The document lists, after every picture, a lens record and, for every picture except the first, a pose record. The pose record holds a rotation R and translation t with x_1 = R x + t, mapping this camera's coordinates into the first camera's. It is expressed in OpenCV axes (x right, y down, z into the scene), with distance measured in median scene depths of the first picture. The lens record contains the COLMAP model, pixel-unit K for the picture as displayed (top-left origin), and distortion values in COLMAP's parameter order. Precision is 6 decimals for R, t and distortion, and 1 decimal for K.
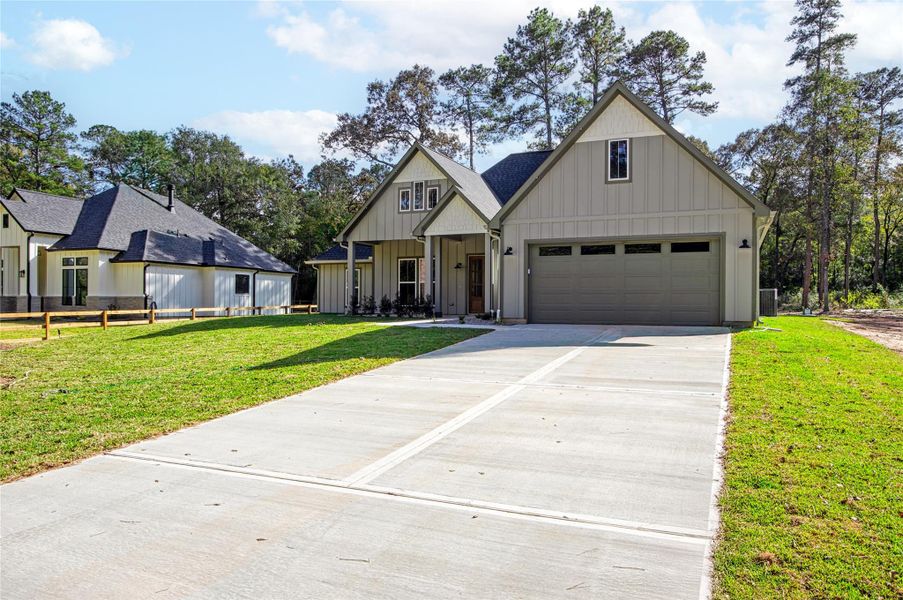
lens RADIAL K [[627.7, 0, 451.5], [0, 627.7, 300.0], [0, 0, 1]] dist [-0.003927, -0.001427]
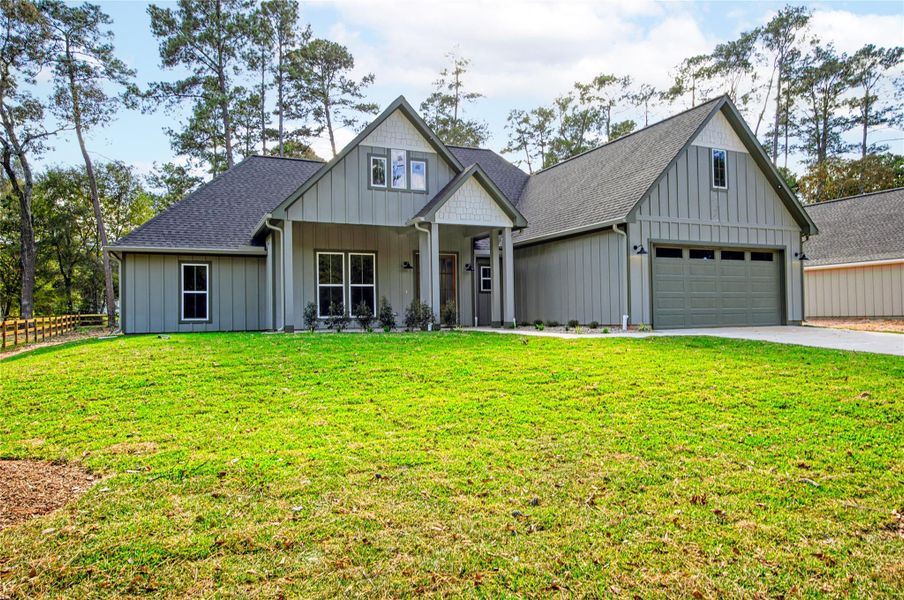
lens RADIAL K [[628.4, 0, 452.0], [0, 628.4, 300.0], [0, 0, 1]] dist [-0.003927, -0.001427]
pose [[0.662655, 0.009881, 0.748860, -0.373555], [0.013379, 0.999597, -0.025029, 0.006469], [-0.748806, 0.026604, 0.662255, 0.300600]]
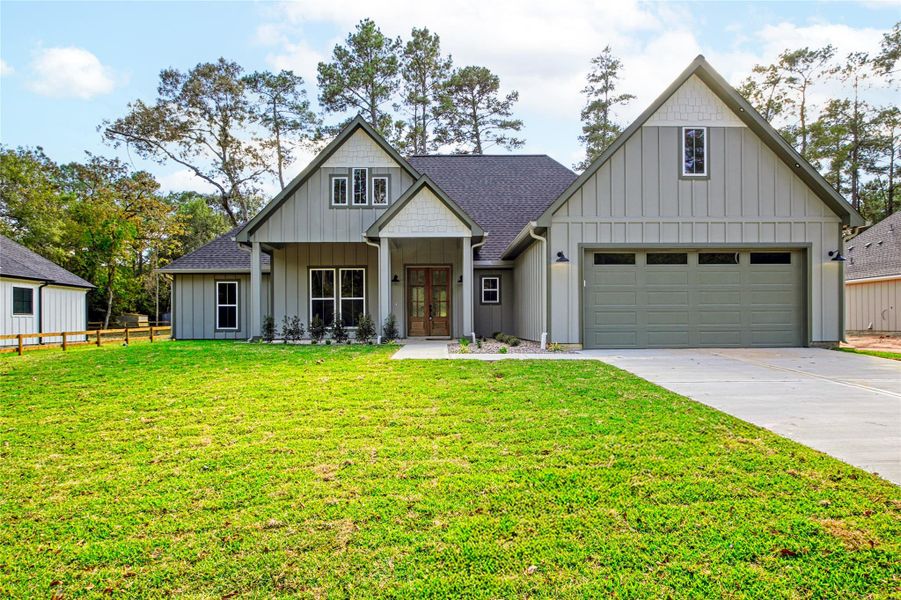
lens RADIAL K [[570.6, 0, 439.2], [0, 570.6, 322.0], [0, 0, 1]] dist [-0.006539, -0.002171]
pose [[0.912783, -0.005908, 0.408402, -0.164862], [0.005403, 0.999983, 0.002391, 0.000088], [-0.408409, 0.000024, 0.912799, 0.207014]]
